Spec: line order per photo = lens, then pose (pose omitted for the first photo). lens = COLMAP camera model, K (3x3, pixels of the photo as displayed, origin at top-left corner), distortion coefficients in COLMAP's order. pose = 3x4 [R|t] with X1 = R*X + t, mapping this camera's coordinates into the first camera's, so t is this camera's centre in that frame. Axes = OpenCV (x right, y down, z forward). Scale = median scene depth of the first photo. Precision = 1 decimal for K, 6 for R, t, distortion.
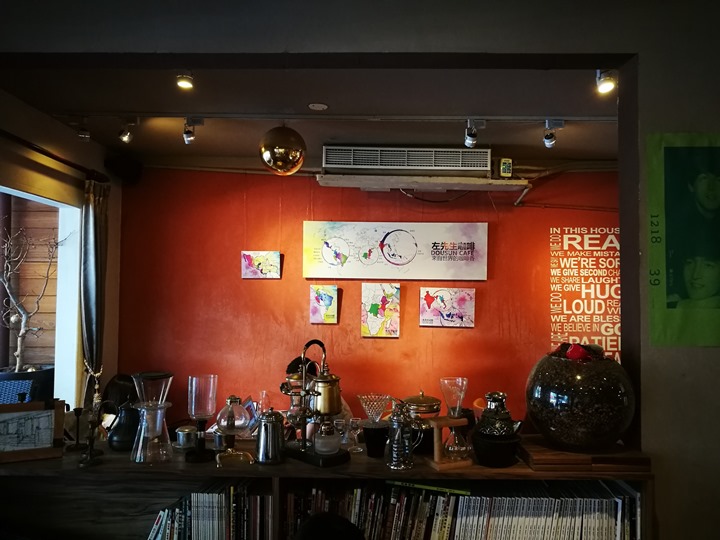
lens RADIAL K [[560.4, 0, 358.9], [0, 560.4, 273.8], [0, 0, 1]] dist [-0.013982, 0.023300]
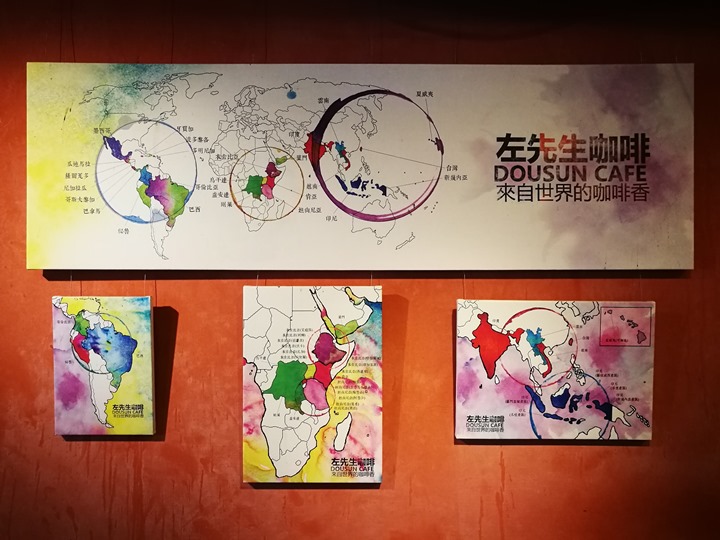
lens RADIAL K [[560.4, 0, 360.7], [0, 560.4, 267.7], [0, 0, 1]] dist [-0.013982, 0.023300]
pose [[0.999276, -0.012976, 0.035755, 0.053028], [0.012264, 0.999724, 0.020060, 0.002459], [-0.036005, -0.019607, 0.999159, 0.726360]]
